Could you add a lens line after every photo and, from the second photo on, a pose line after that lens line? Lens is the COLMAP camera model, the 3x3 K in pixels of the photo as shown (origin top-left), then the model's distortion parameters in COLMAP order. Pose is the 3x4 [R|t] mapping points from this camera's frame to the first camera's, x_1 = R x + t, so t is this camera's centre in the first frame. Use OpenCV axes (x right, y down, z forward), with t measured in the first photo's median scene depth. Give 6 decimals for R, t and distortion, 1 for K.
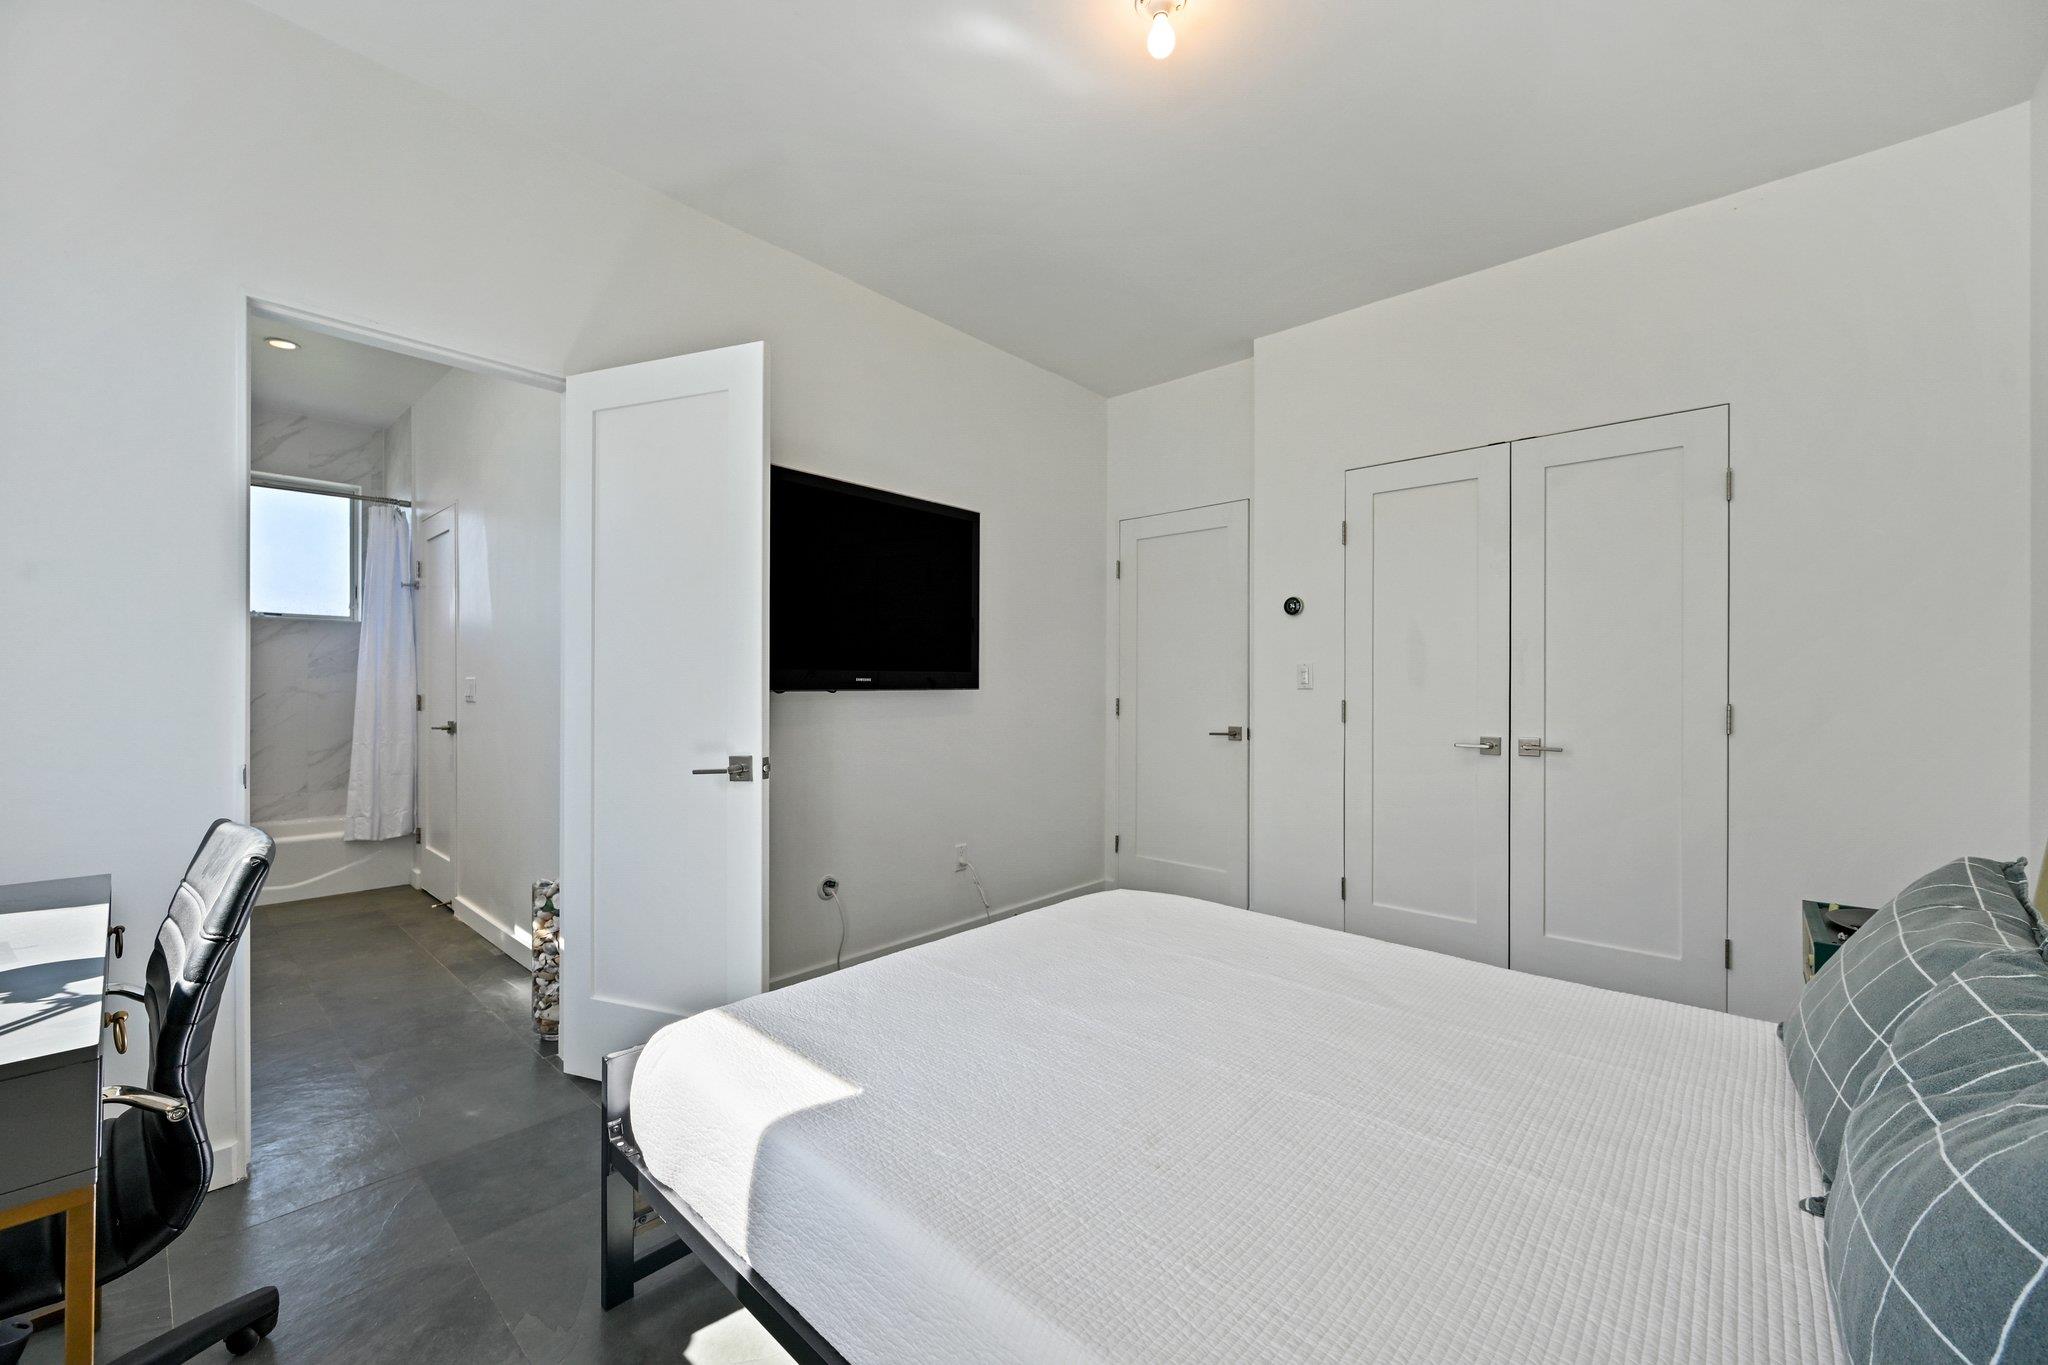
lens RADIAL K [[807.3, 0, 1031.7], [0, 807.3, 683.3], [0, 0, 1]] dist [0.001091, 0.000148]
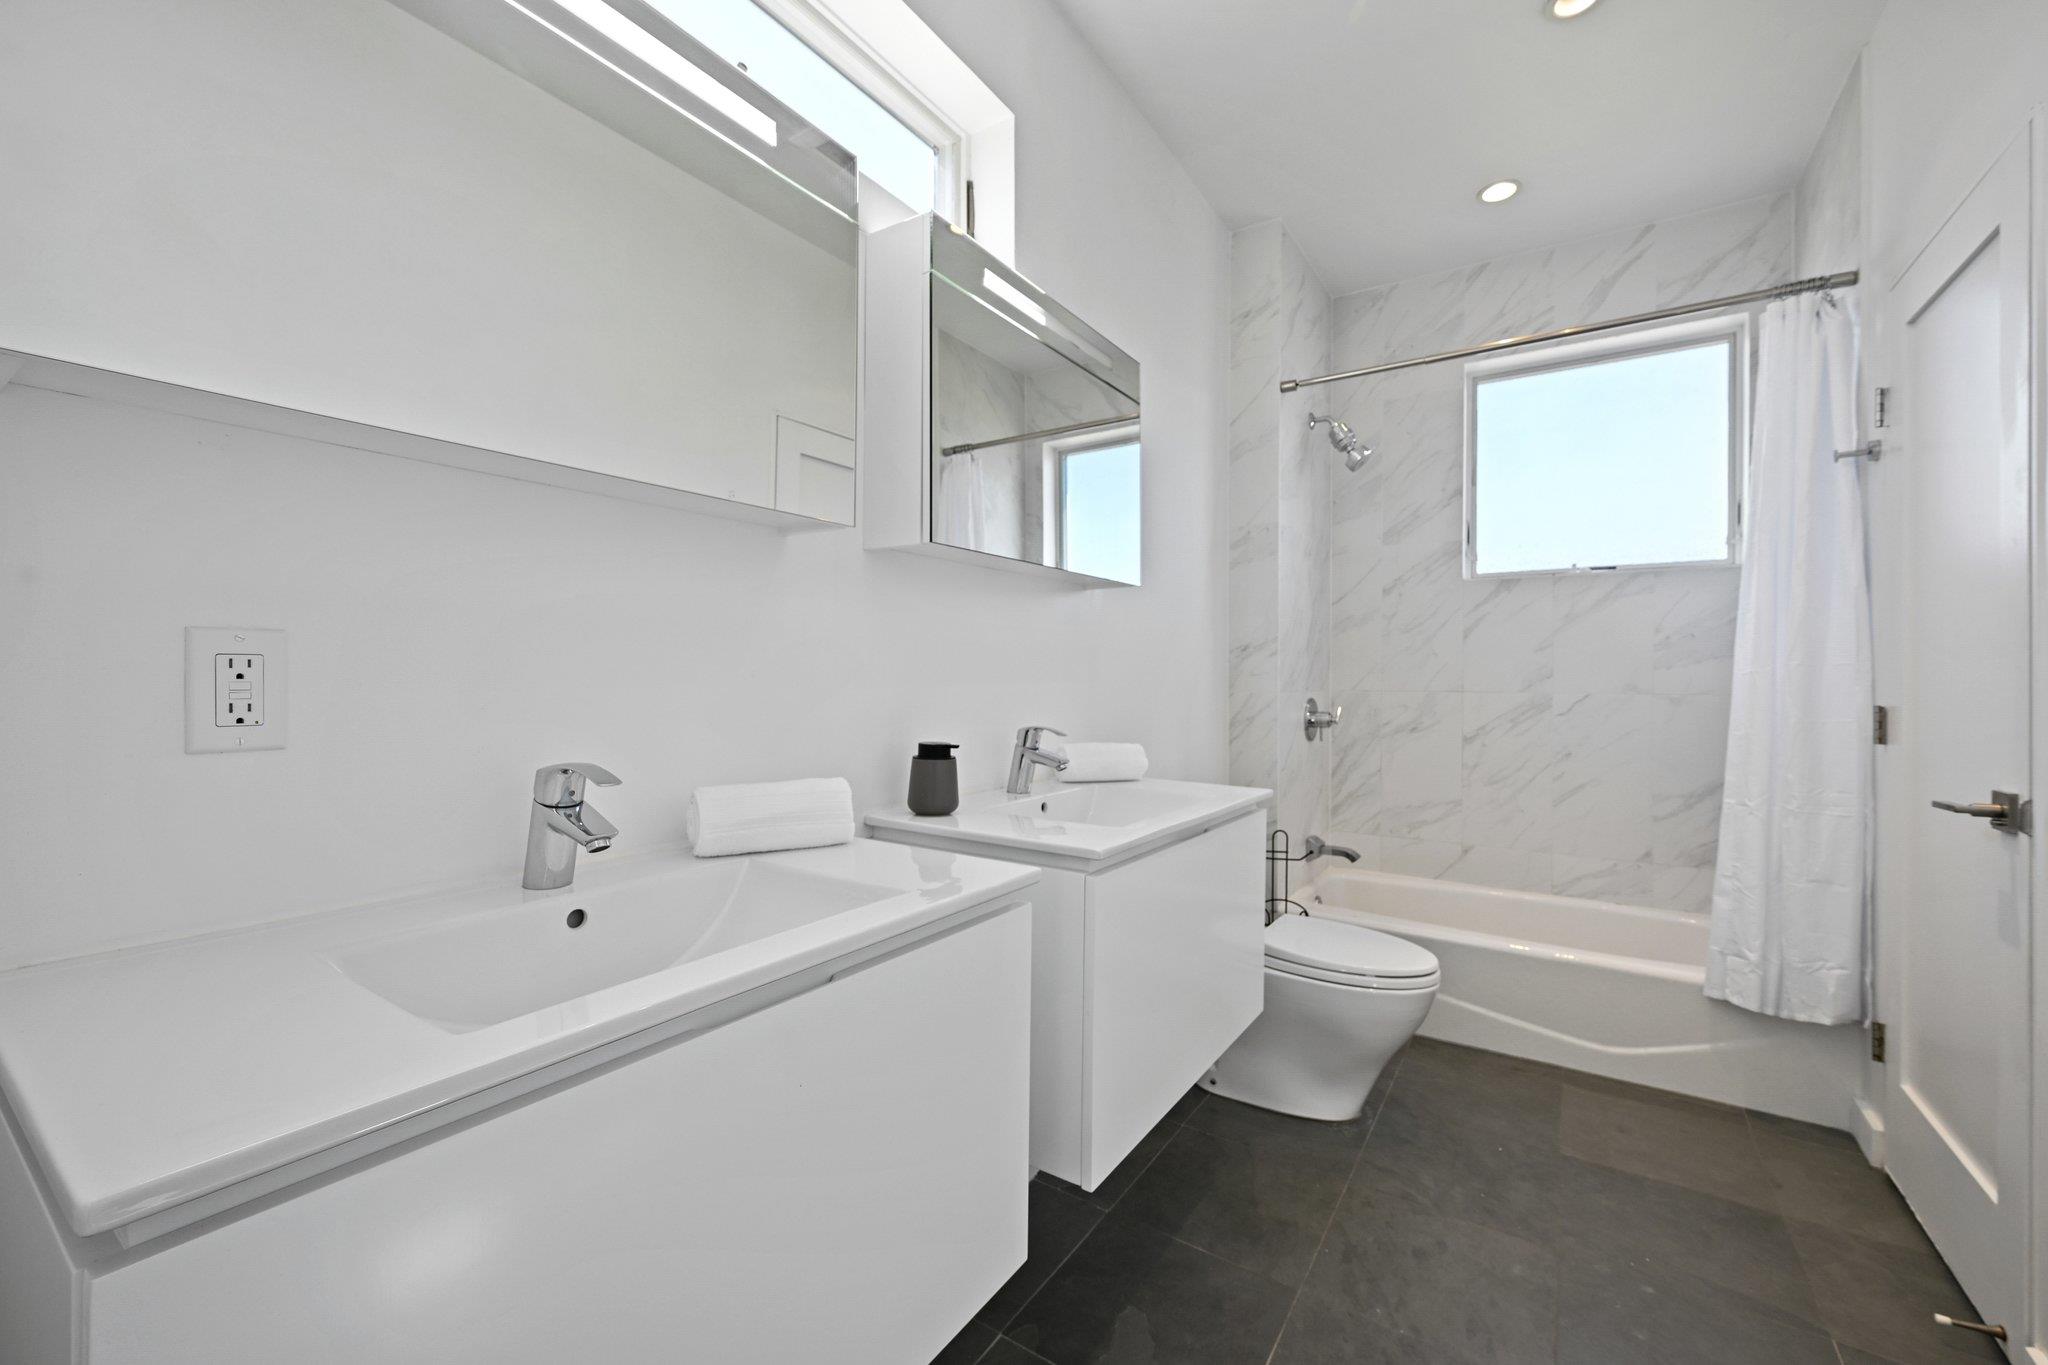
lens RADIAL K [[807.3, 0, 1032.2], [0, 807.3, 674.4], [0, 0, 1]] dist [0.001091, 0.000148]
pose [[0.139506, 0.001393, -0.990220, -0.400716], [-0.005177, 0.999986, 0.000677, -0.000061], [0.990208, 0.005032, 0.139512, 0.500510]]
